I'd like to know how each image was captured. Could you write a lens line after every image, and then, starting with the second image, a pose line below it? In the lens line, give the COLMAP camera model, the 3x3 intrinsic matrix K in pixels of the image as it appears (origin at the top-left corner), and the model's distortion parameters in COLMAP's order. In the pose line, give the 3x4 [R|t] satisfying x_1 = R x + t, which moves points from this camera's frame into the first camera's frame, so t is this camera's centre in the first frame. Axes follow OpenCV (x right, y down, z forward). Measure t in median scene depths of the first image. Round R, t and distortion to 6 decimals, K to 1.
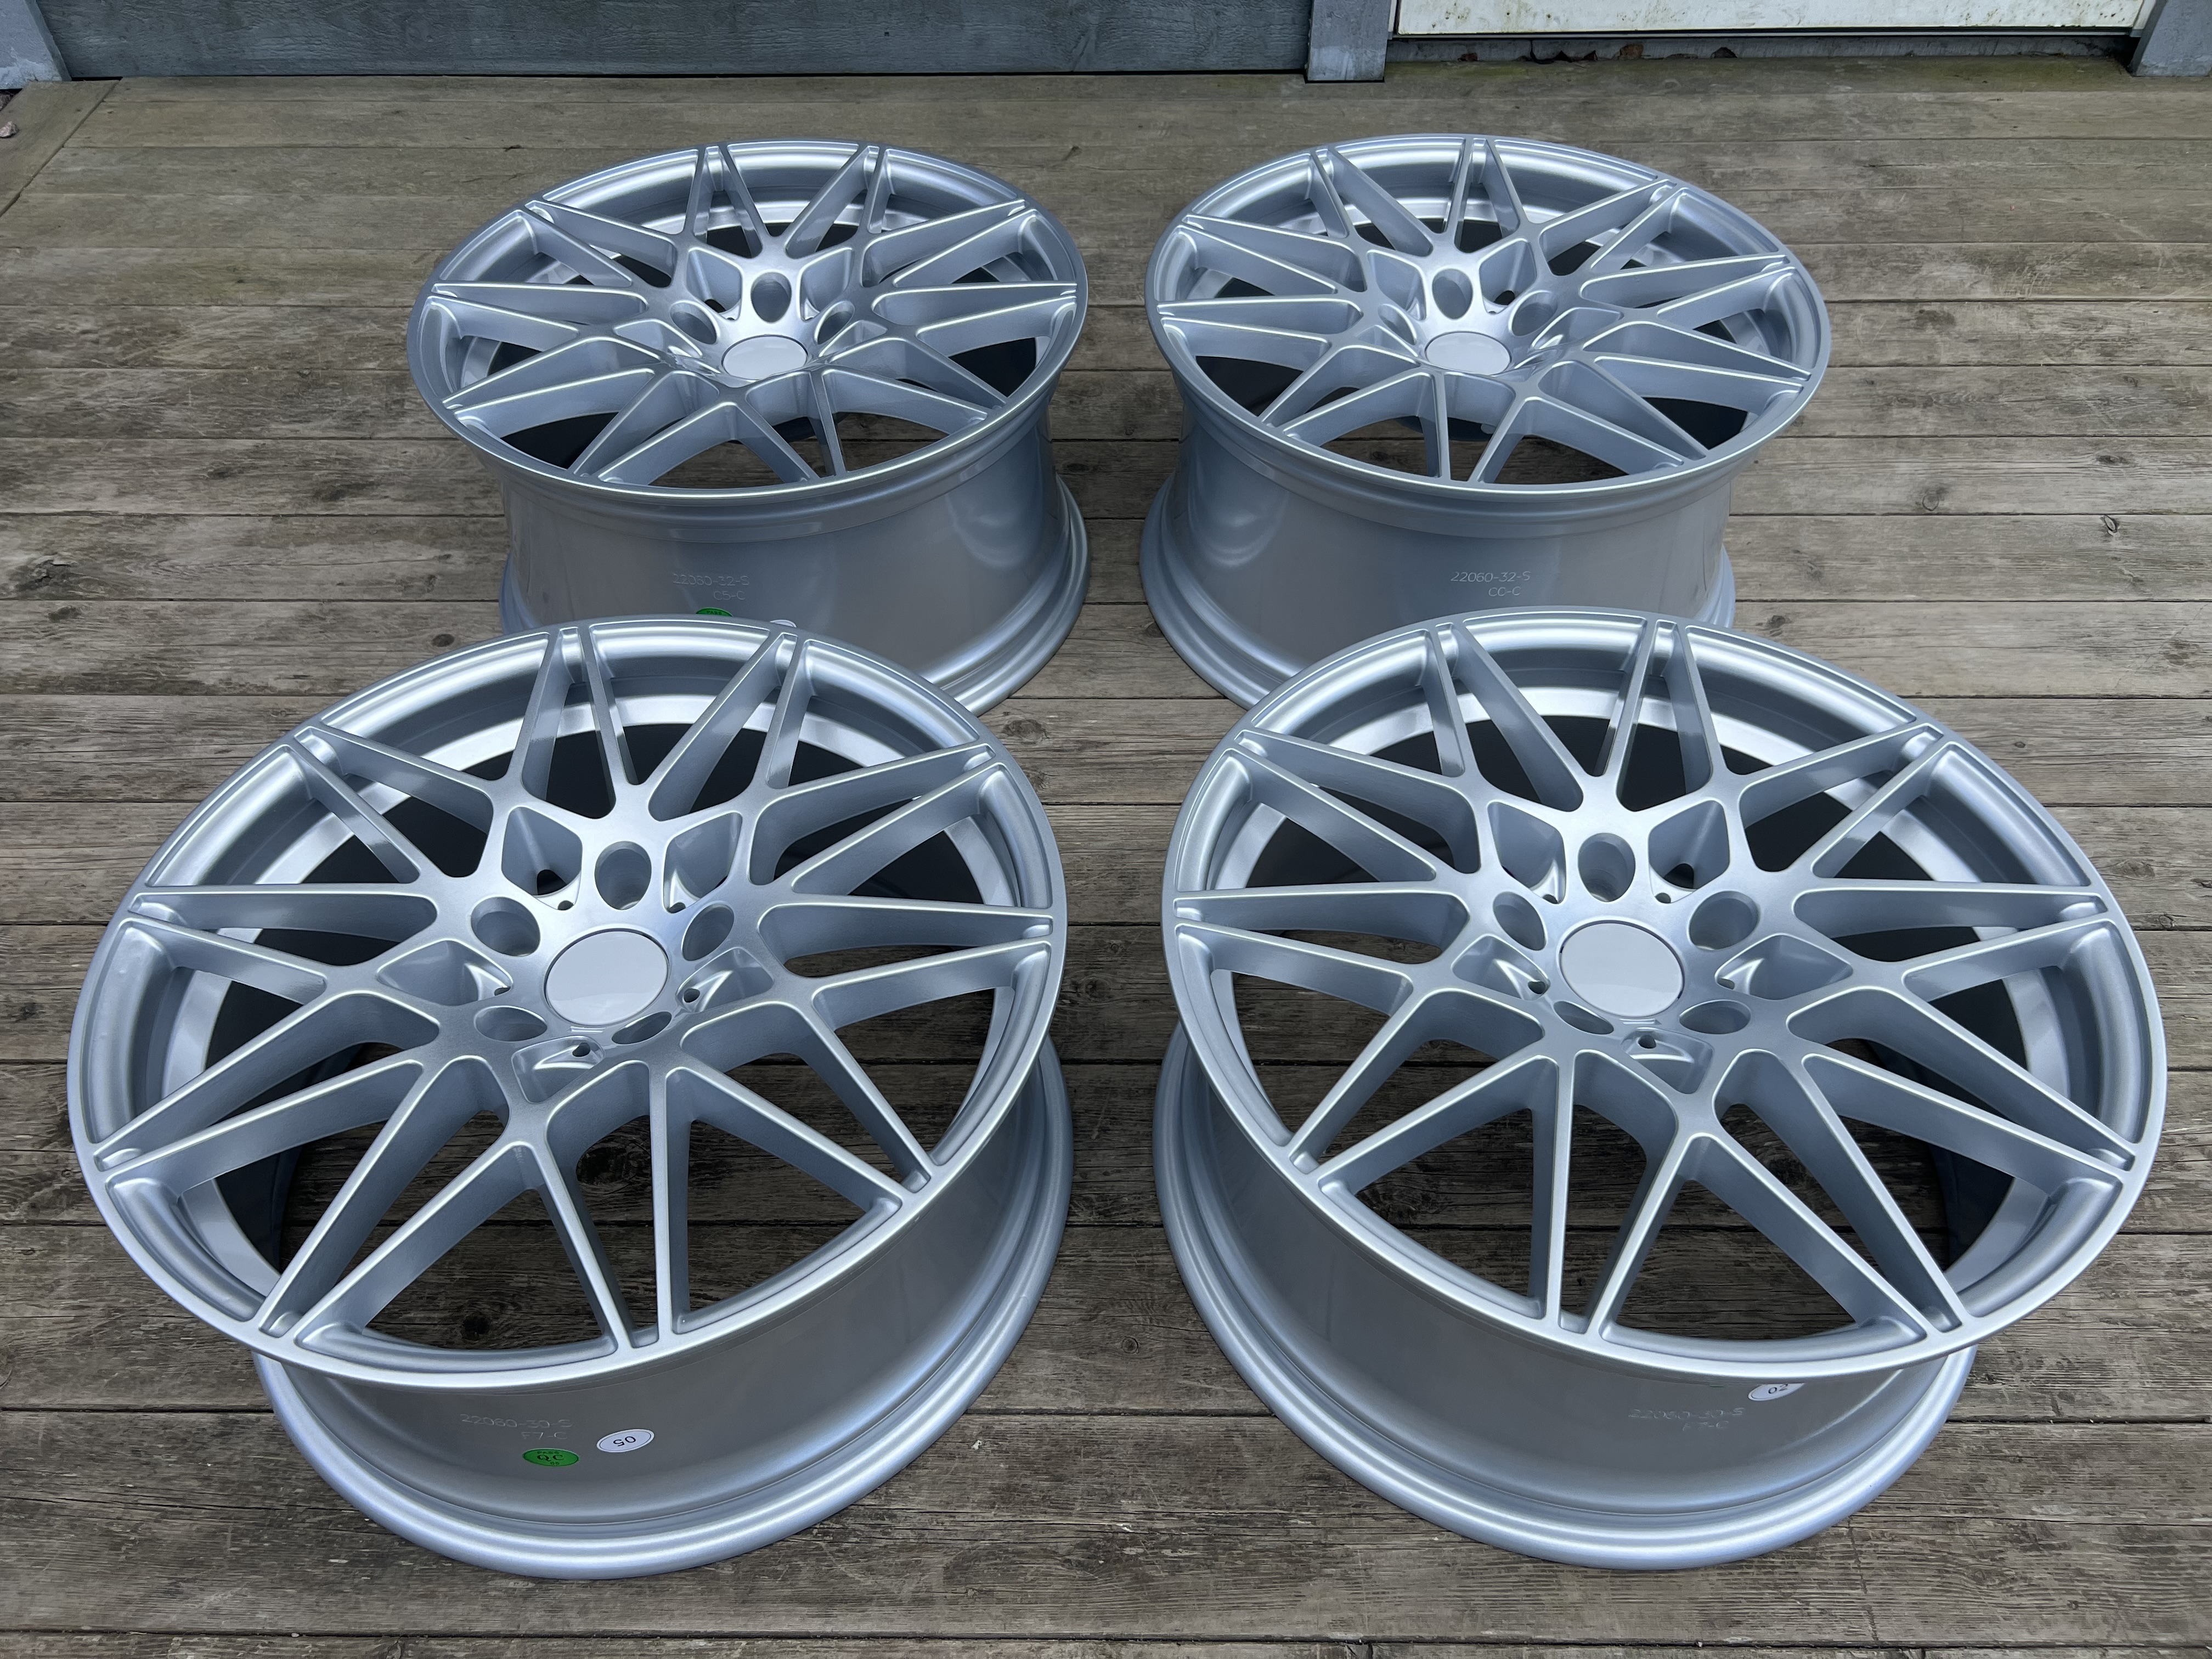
lens RADIAL K [[1676.4, 0, 1092.5], [0, 1676.4, 815.6], [0, 0, 1]] dist [0.050281, -0.062958]
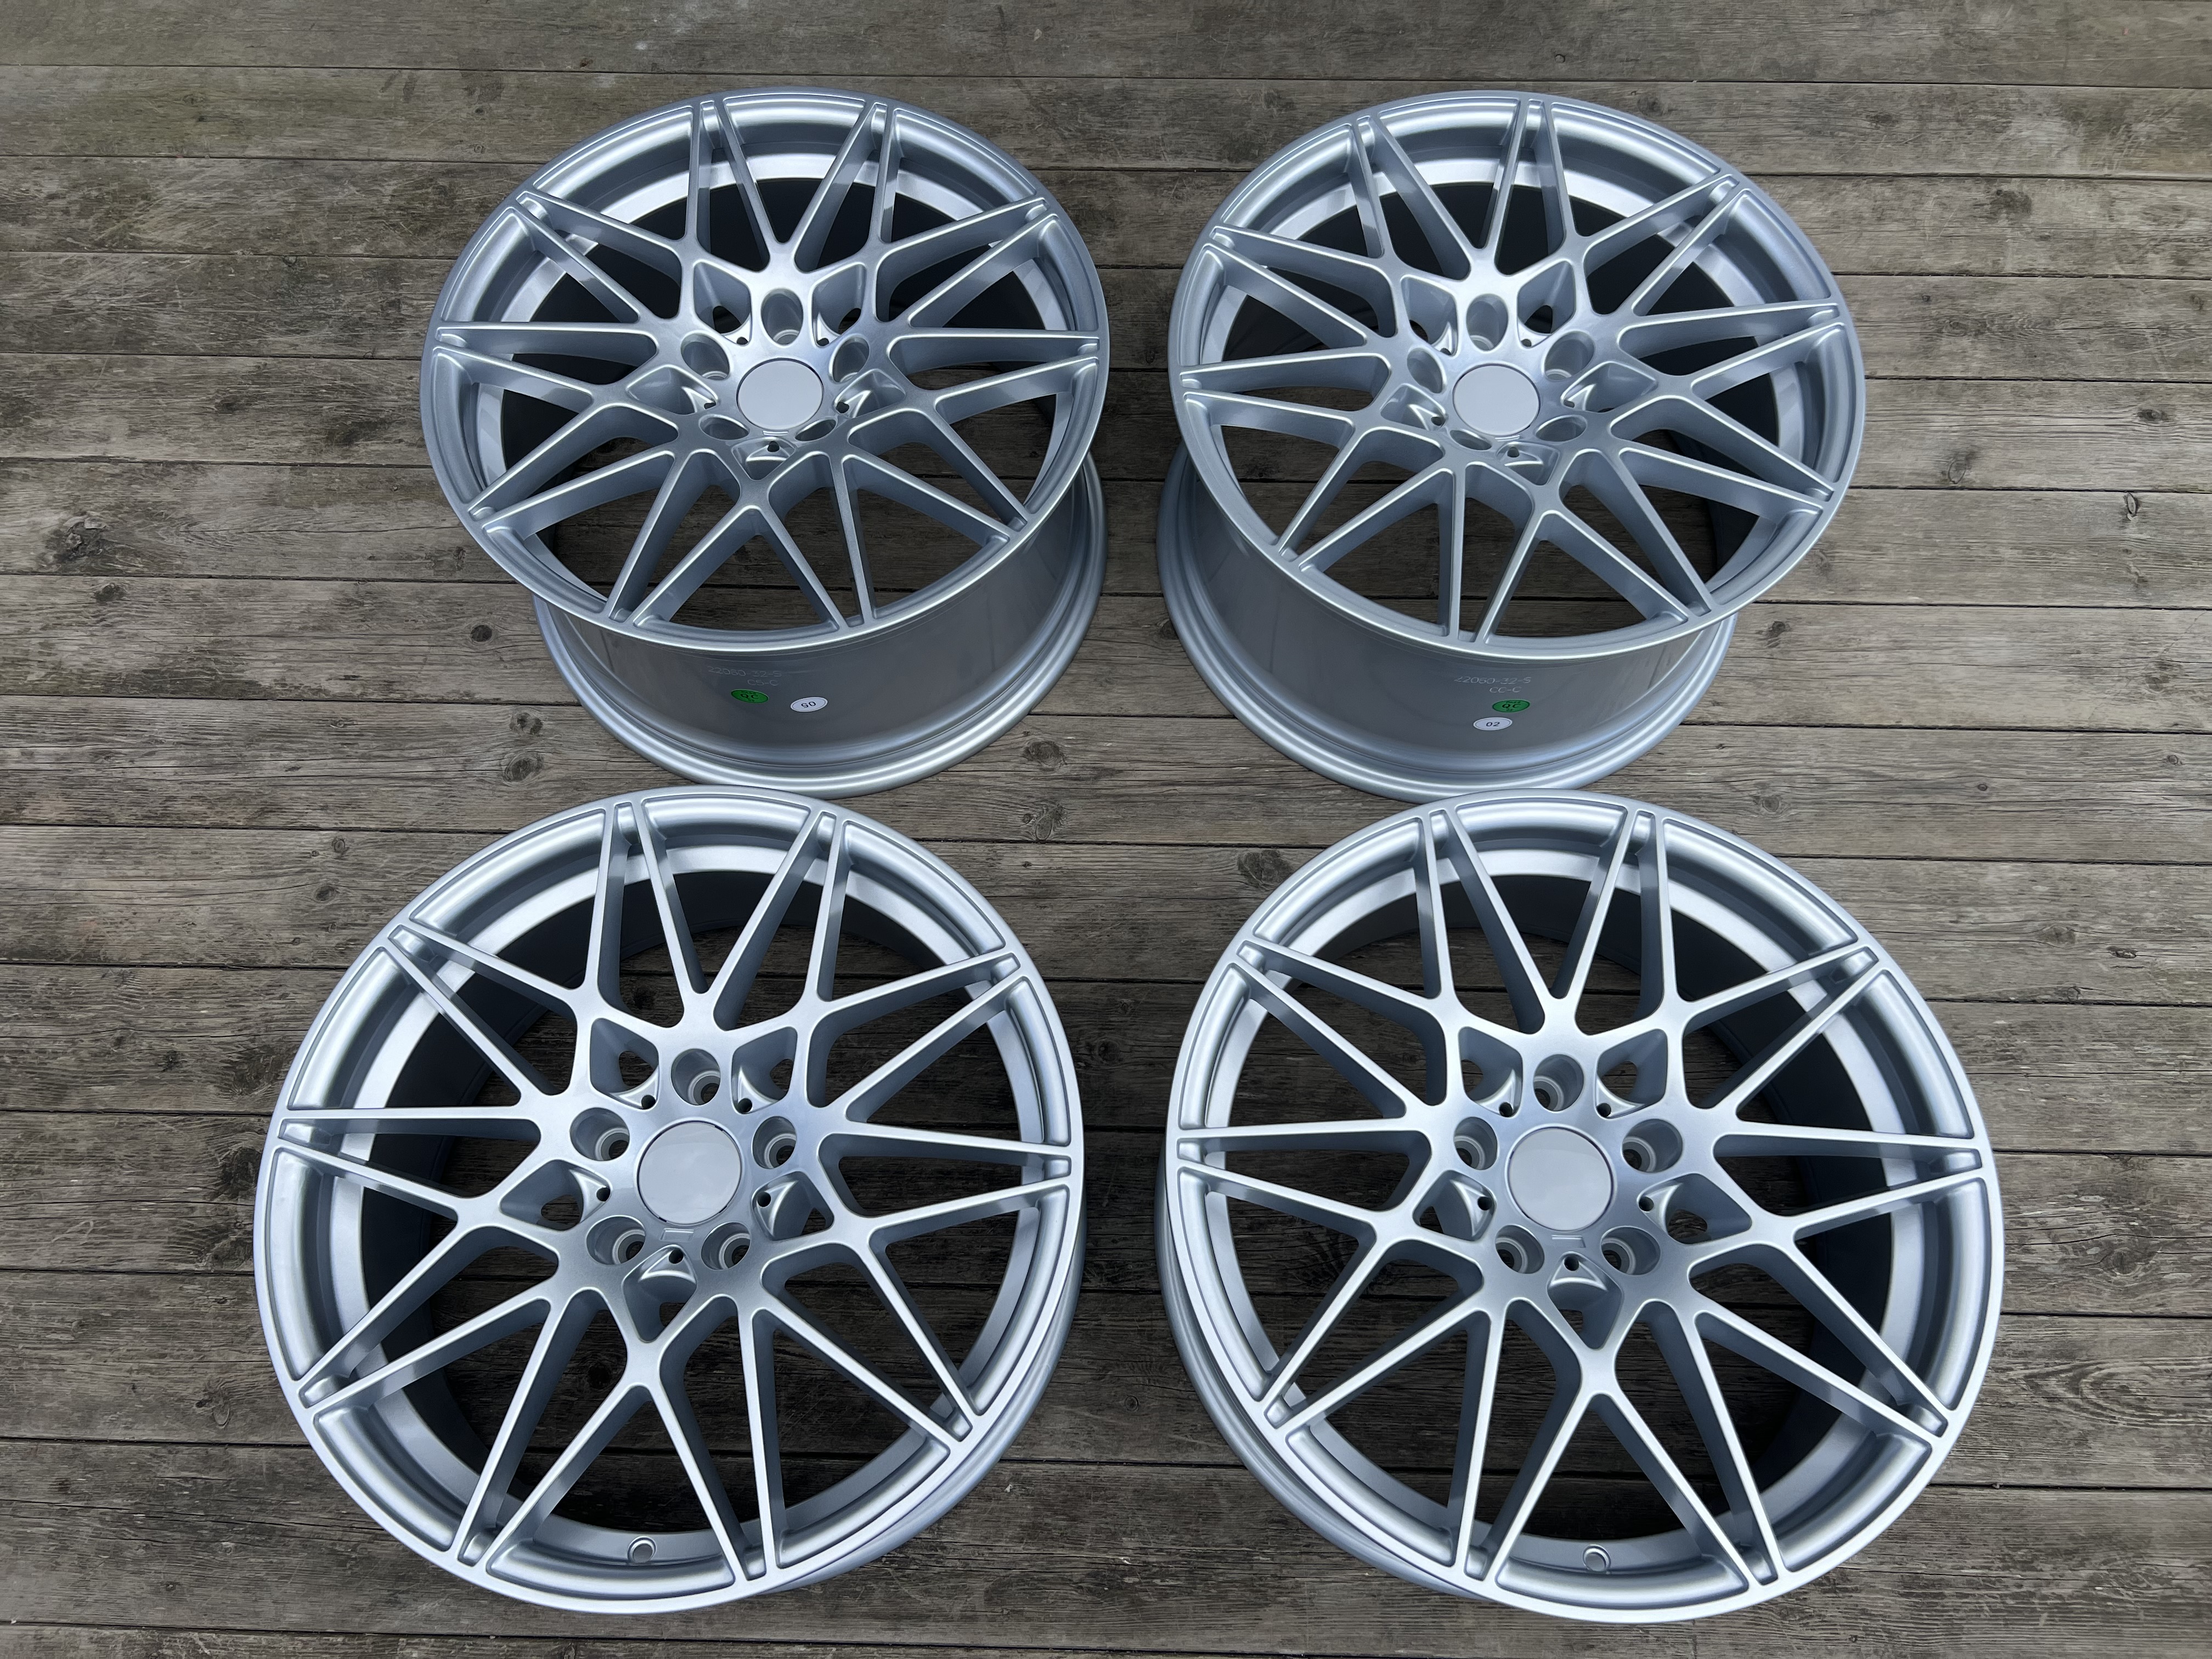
lens RADIAL K [[1676.4, 0, 1088.2], [0, 1676.4, 827.2], [0, 0, 1]] dist [0.050281, -0.062958]
pose [[0.999902, 0.012902, -0.005454, -0.006437], [-0.010220, 0.938248, 0.345812, -0.398428], [0.009579, -0.345722, 0.938288, -0.008483]]
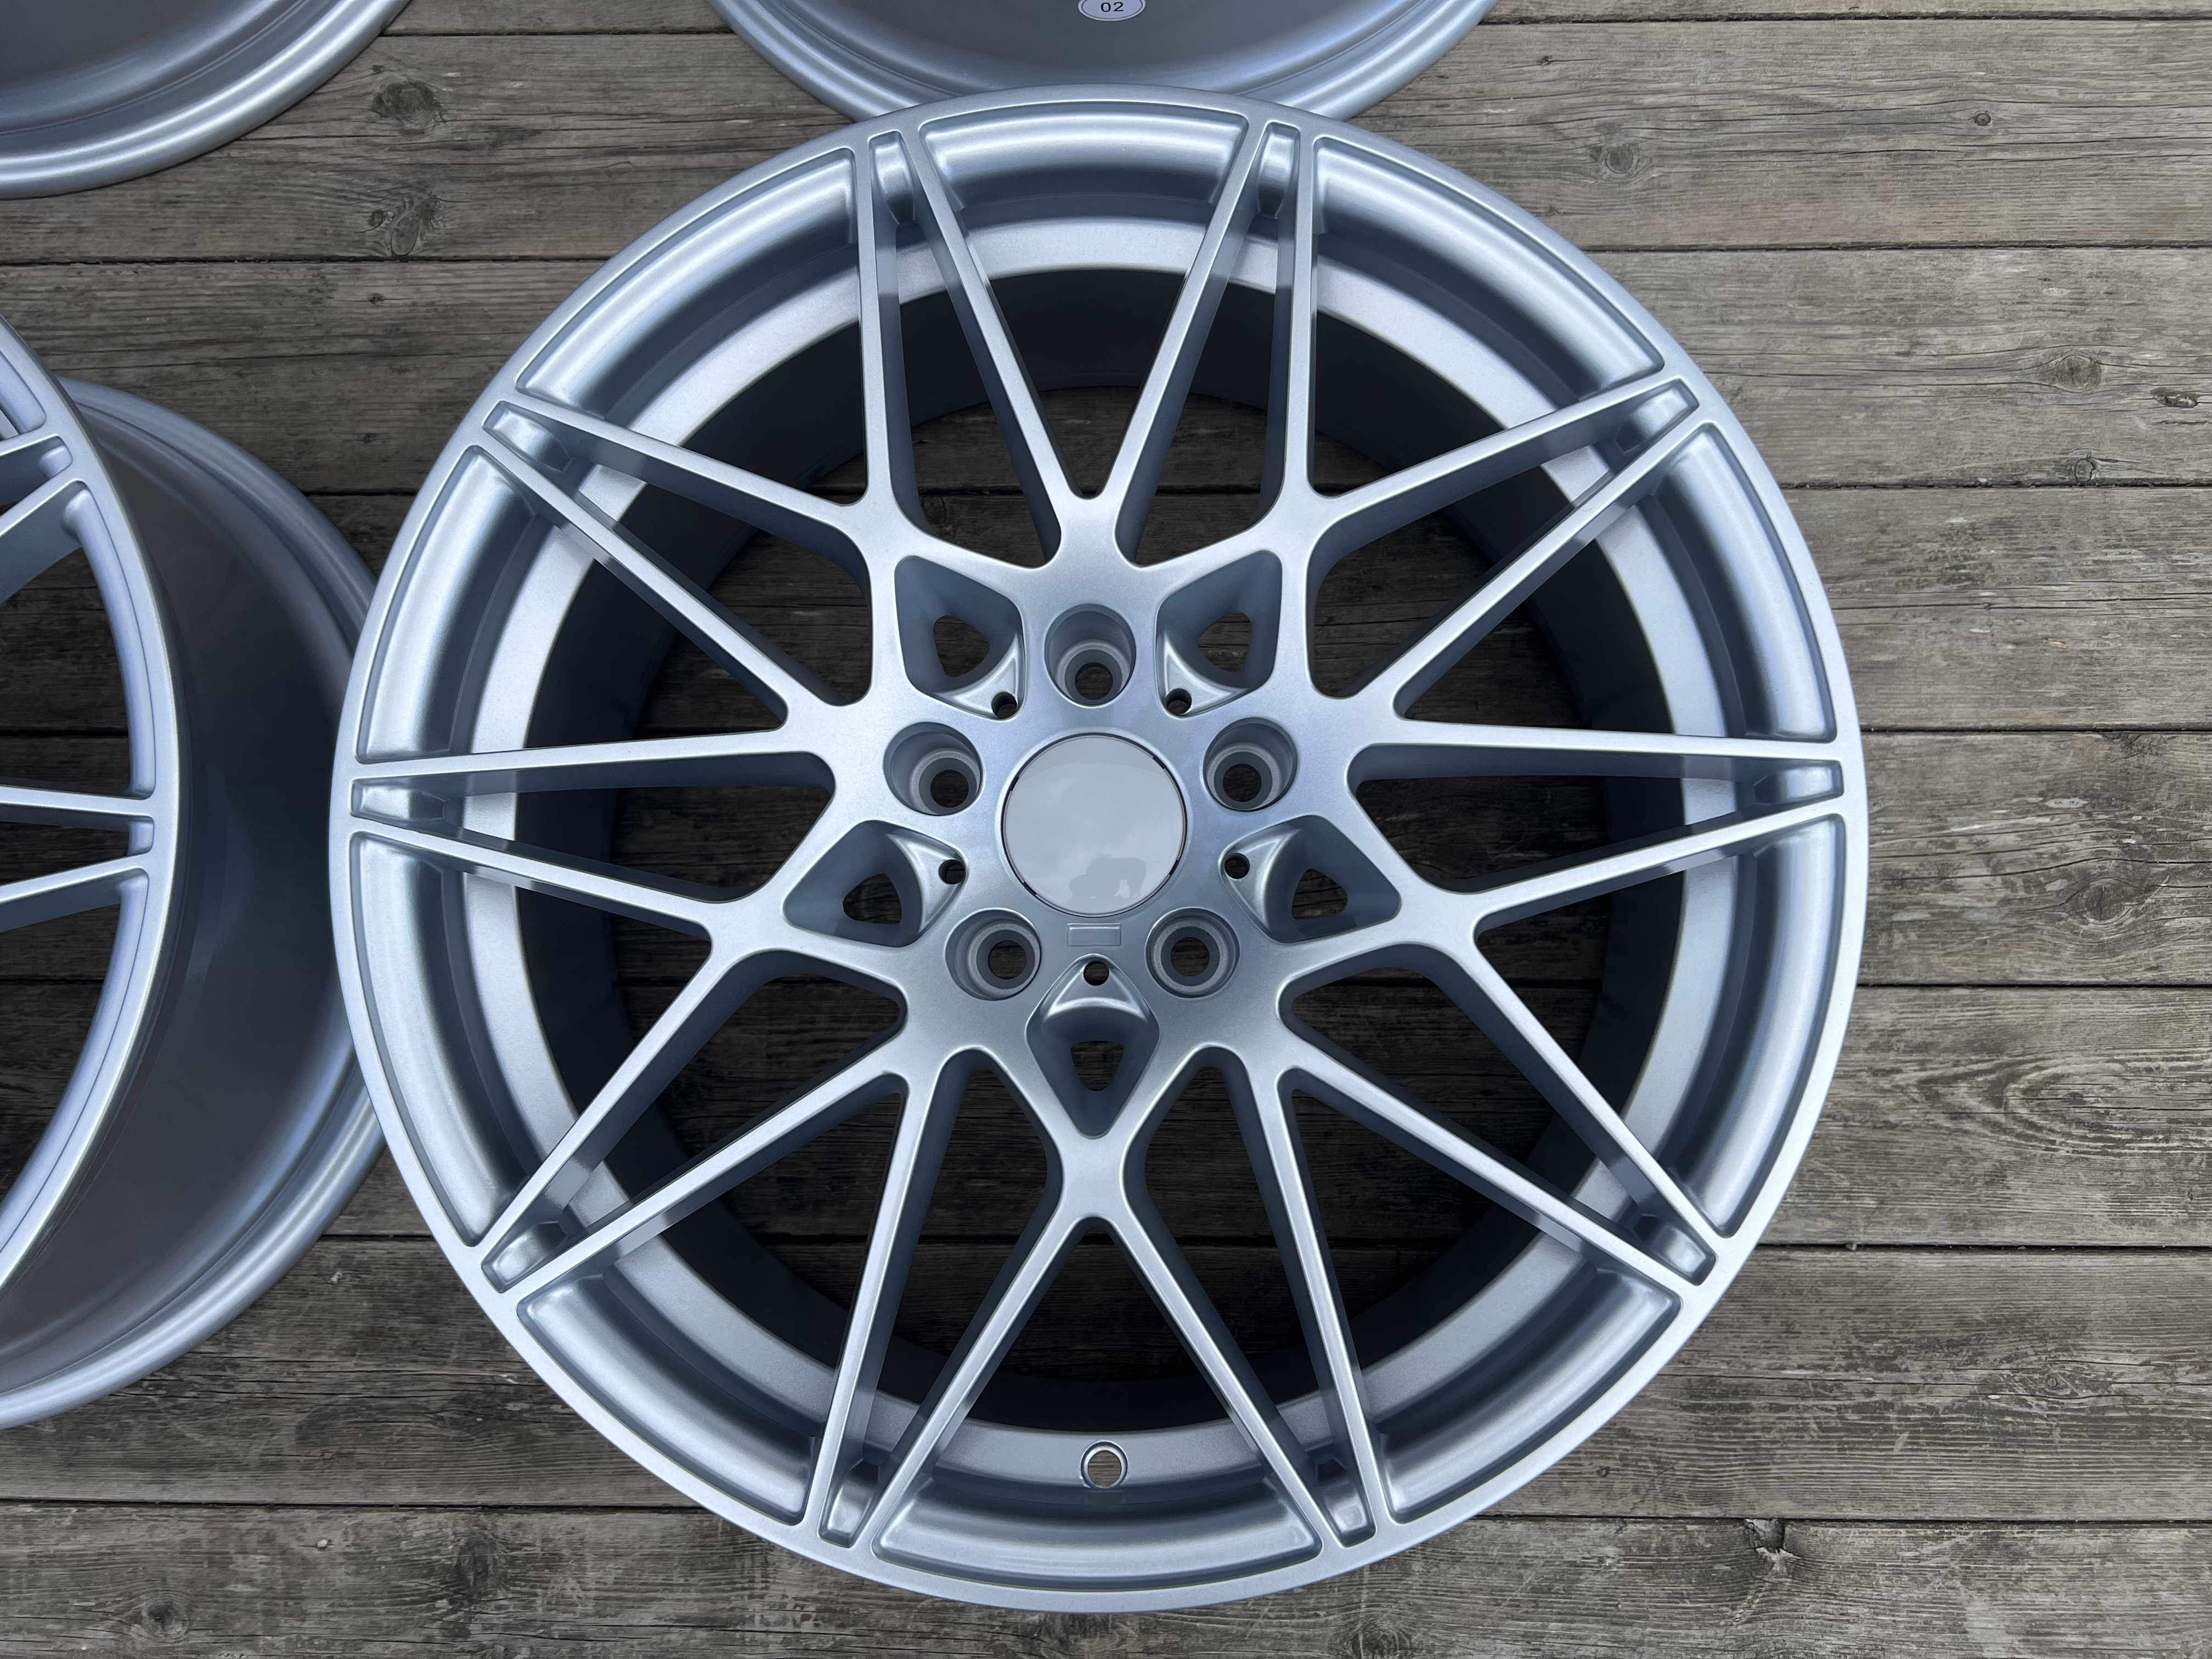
lens RADIAL K [[1676.4, 0, 1107.7], [0, 1676.4, 829.1], [0, 0, 1]] dist [0.050281, -0.062958]
pose [[0.999818, -0.007808, -0.017411, 0.245539], [0.016591, 0.806455, 0.591063, -0.216044], [0.009426, -0.591245, 0.806437, 0.353827]]
